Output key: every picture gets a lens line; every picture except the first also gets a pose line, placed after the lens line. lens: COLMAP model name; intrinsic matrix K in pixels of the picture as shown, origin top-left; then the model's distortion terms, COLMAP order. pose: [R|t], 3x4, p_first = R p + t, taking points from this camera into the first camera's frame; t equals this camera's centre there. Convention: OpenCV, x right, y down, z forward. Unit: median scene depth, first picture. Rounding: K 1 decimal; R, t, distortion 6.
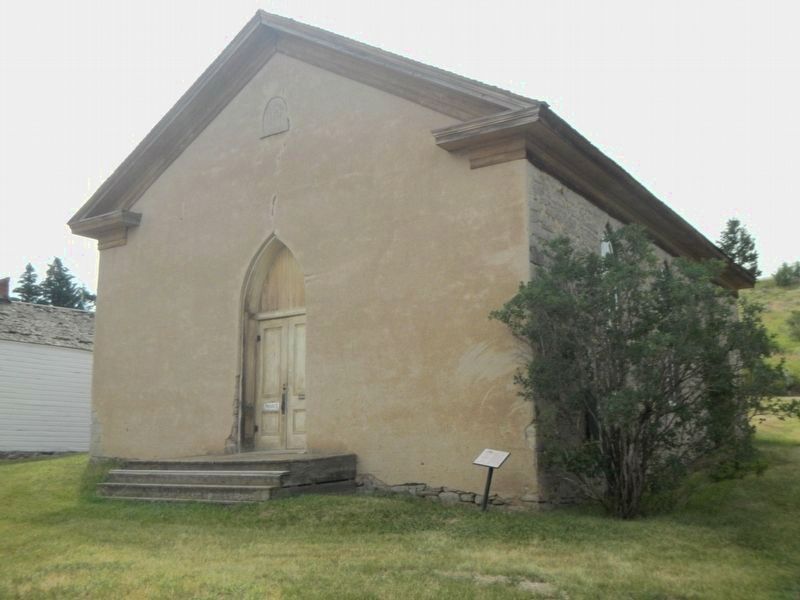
lens RADIAL K [[834.1, 0, 400.0], [0, 834.1, 300.0], [0, 0, 1]] dist [0.004648, 0.020010]
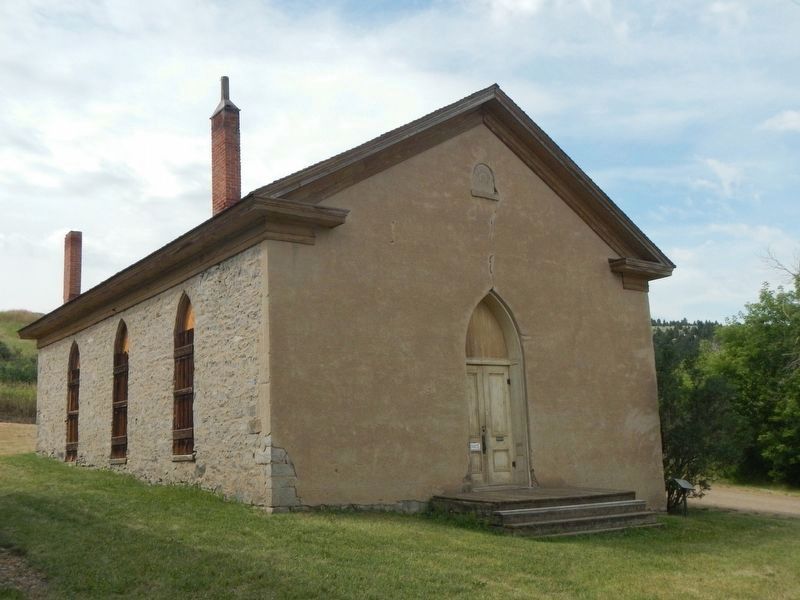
lens RADIAL K [[834.1, 0, 400.0], [0, 834.1, 300.0], [0, 0, 1]] dist [0.004648, 0.020010]
pose [[0.350714, 0.174675, 0.920048, -1.228609], [-0.137945, 0.981370, -0.133734, 0.100294], [-0.926267, -0.080013, 0.368276, 0.716030]]
